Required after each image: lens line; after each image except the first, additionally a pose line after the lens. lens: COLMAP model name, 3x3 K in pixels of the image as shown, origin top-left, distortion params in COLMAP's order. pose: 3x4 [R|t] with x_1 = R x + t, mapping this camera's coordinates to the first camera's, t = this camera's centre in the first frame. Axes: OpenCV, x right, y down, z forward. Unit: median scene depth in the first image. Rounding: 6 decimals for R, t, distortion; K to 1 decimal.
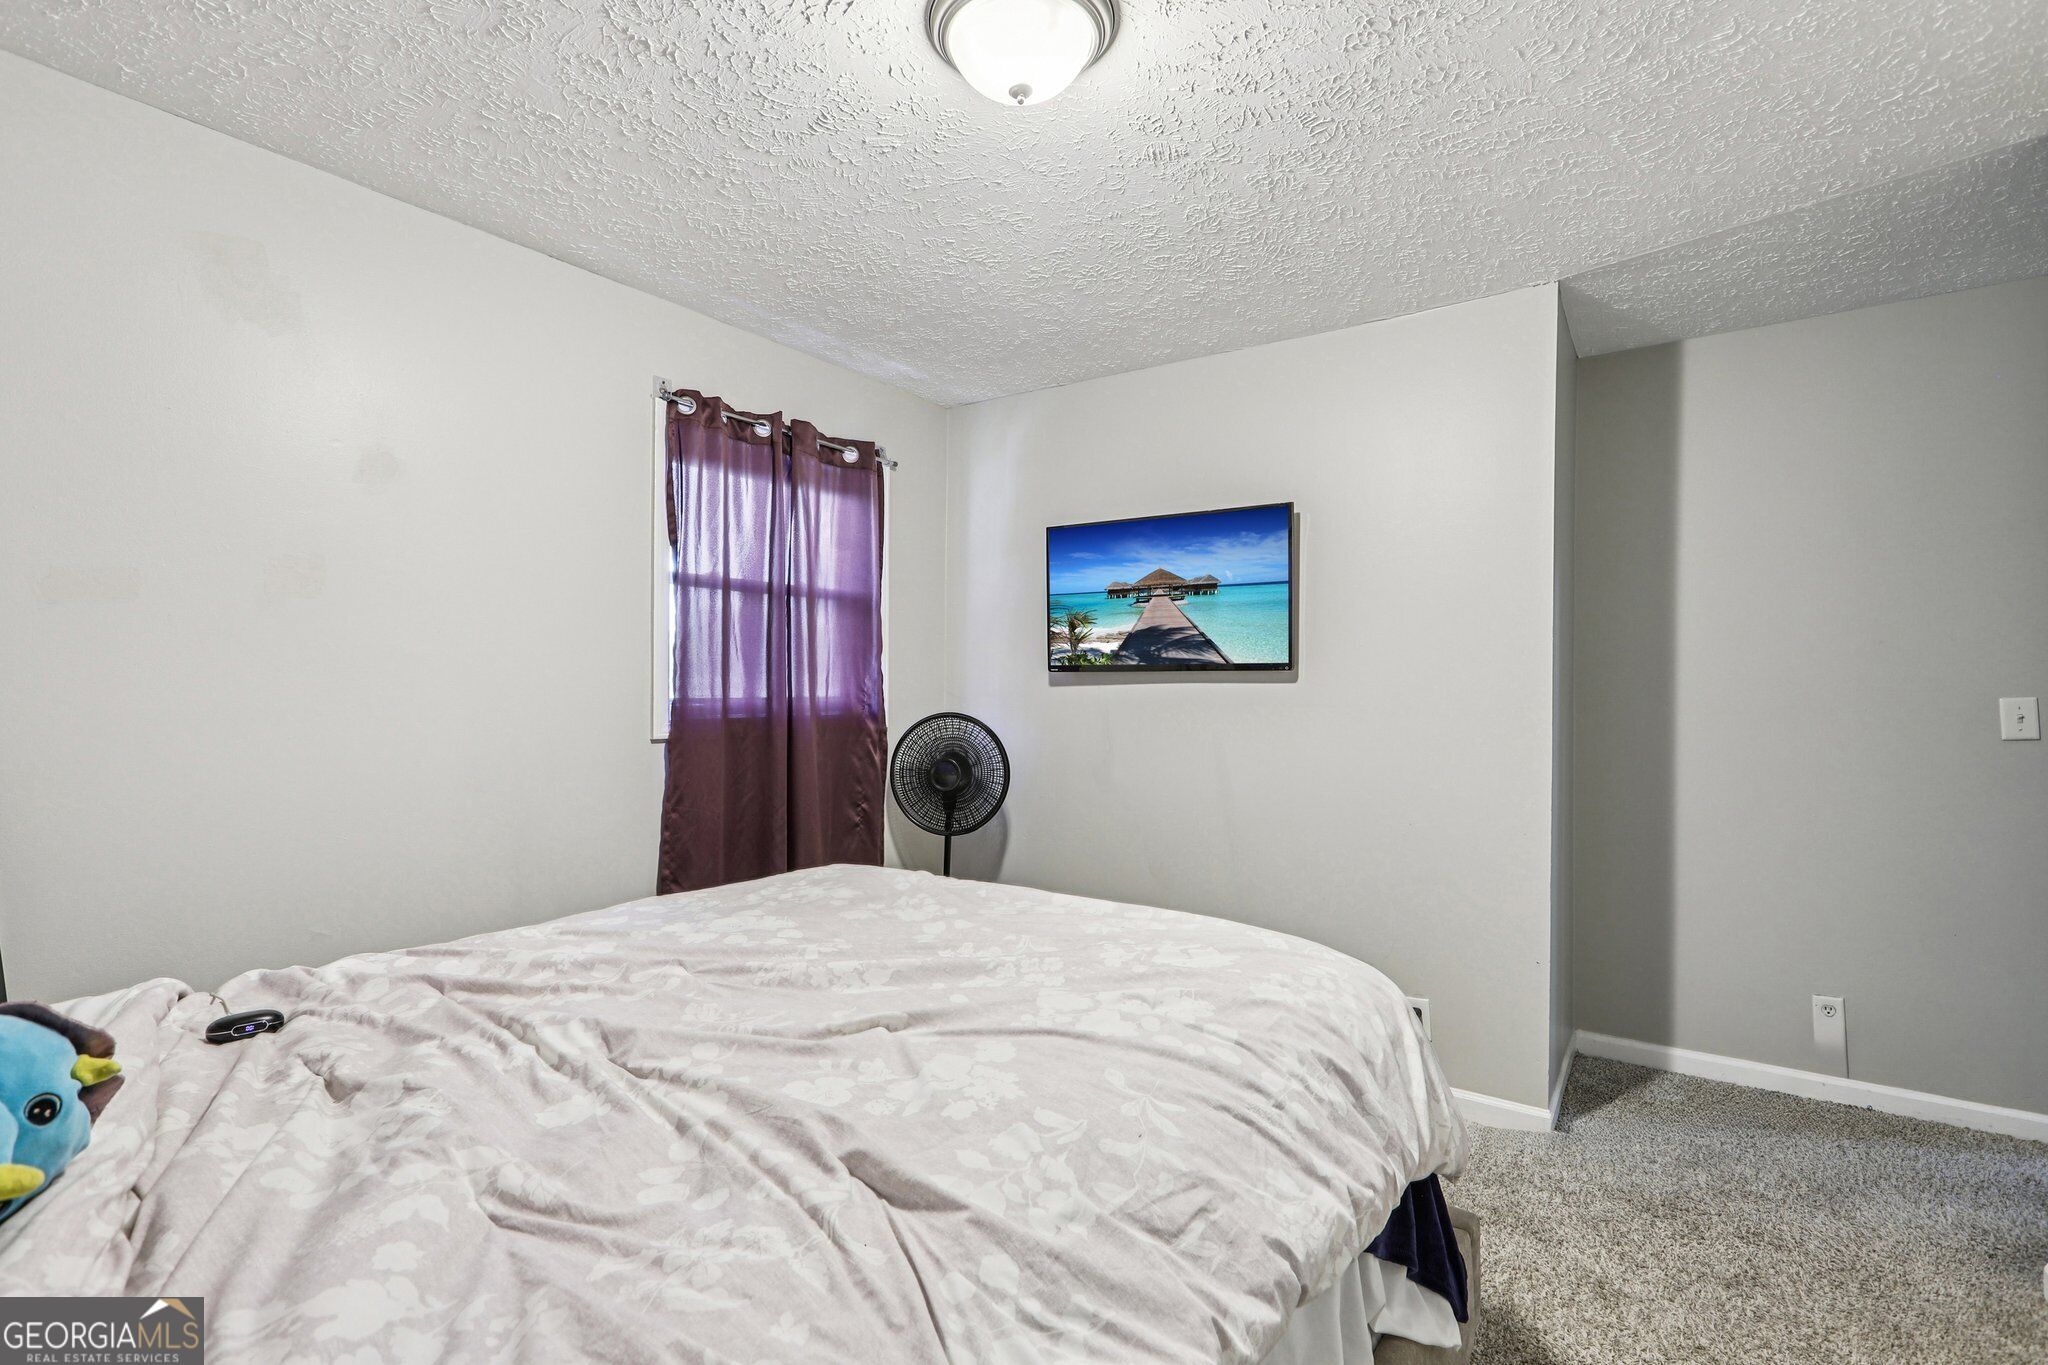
lens RADIAL K [[937.1, 0, 1016.4], [0, 937.1, 685.1], [0, 0, 1]] dist [-0.000018, -0.000143]
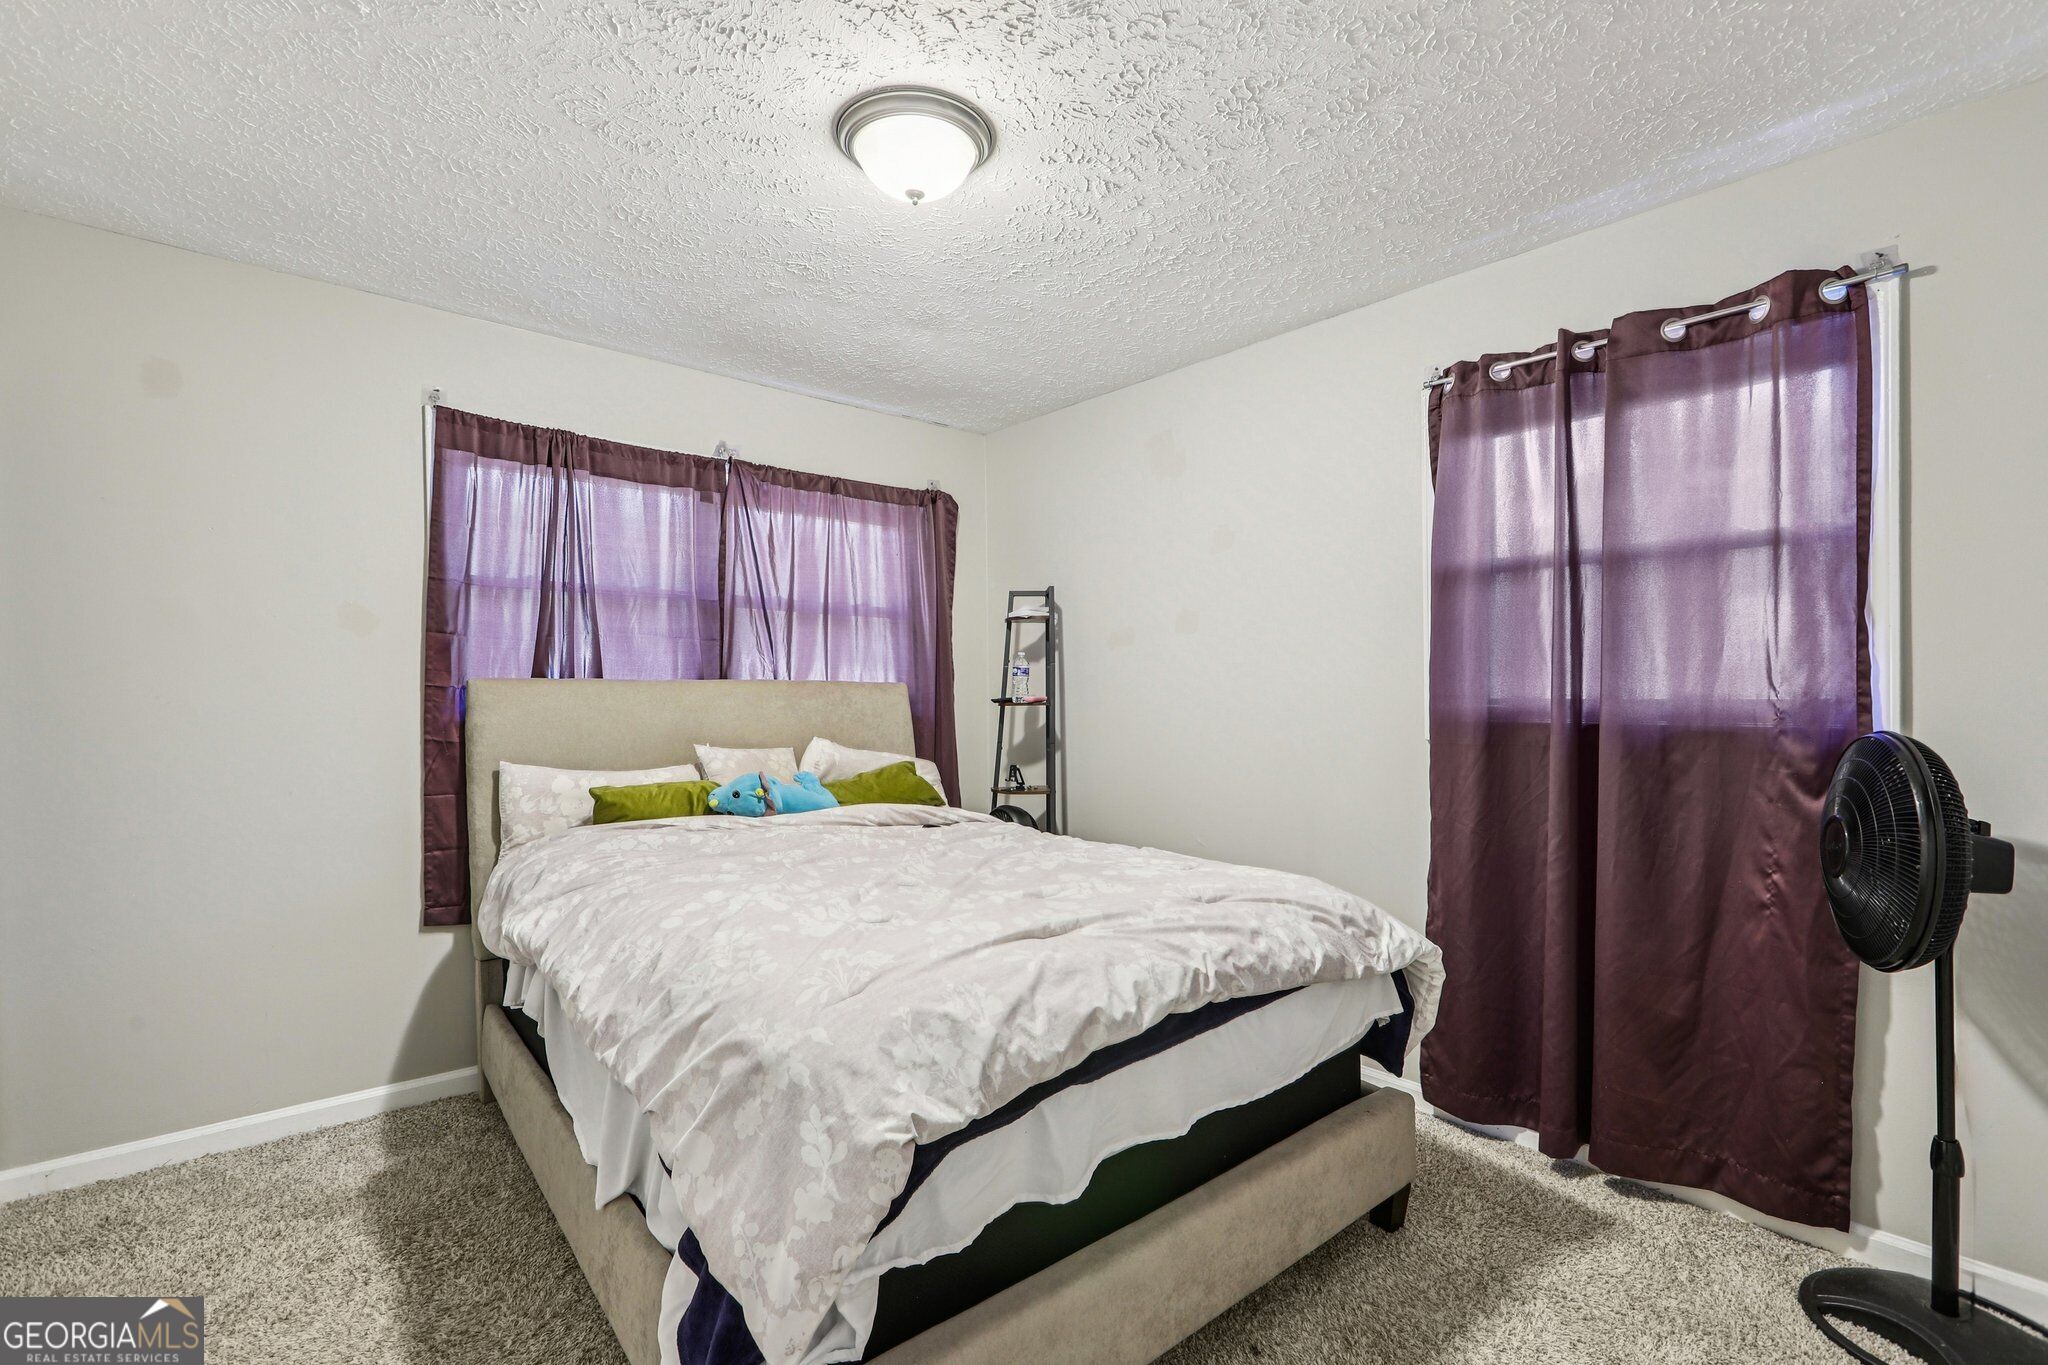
lens RADIAL K [[937.1, 0, 1016.4], [0, 937.1, 685.1], [0, 0, 1]] dist [-0.000018, -0.000143]
pose [[-0.281320, -0.011161, -0.959549, 0.613829], [-0.019237, 0.999797, -0.005989, 0.019349], [0.959421, 0.016774, -0.281478, 0.773277]]
